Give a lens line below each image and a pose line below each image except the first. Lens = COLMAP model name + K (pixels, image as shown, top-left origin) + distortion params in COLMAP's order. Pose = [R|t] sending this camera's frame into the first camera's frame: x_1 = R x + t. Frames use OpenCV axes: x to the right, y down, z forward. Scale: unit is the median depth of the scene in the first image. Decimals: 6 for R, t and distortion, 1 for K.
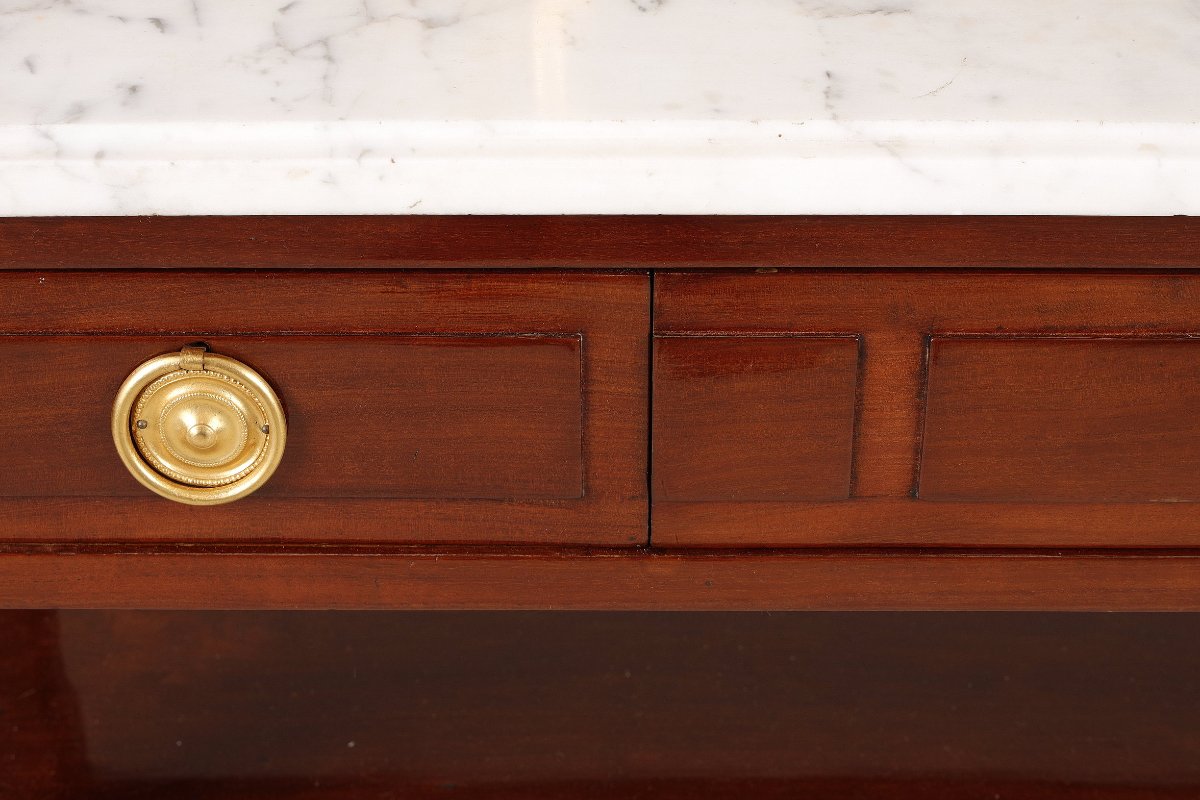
lens RADIAL K [[2615.4, 0, 587.3], [0, 2615.4, 398.1], [0, 0, 1]] dist [-0.041674, 0.000000]
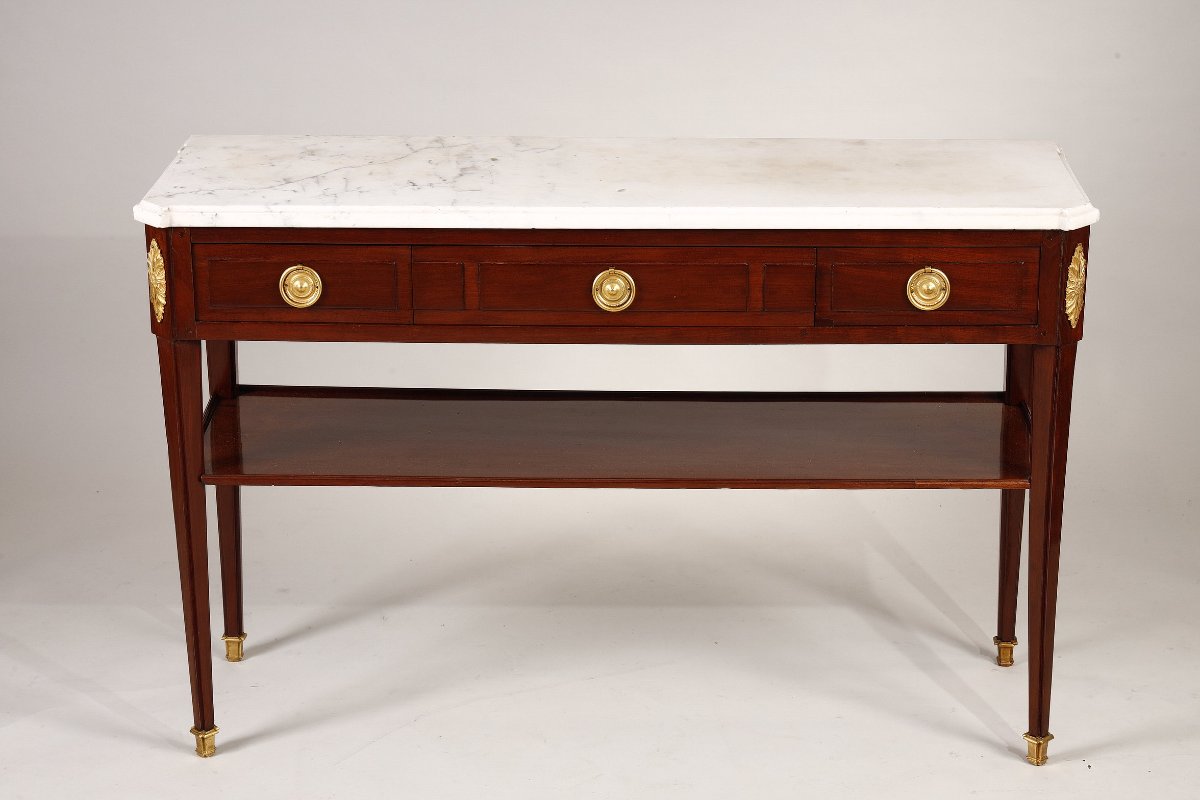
lens RADIAL K [[2615.4, 0, 557.9], [0, 2615.4, 399.8], [0, 0, 1]] dist [-0.041674, 0.000000]
pose [[0.998897, 0.010413, -0.045782, 0.443829], [-0.021384, 0.968989, -0.246176, 1.189579], [0.041799, 0.246883, 0.968143, -2.905339]]
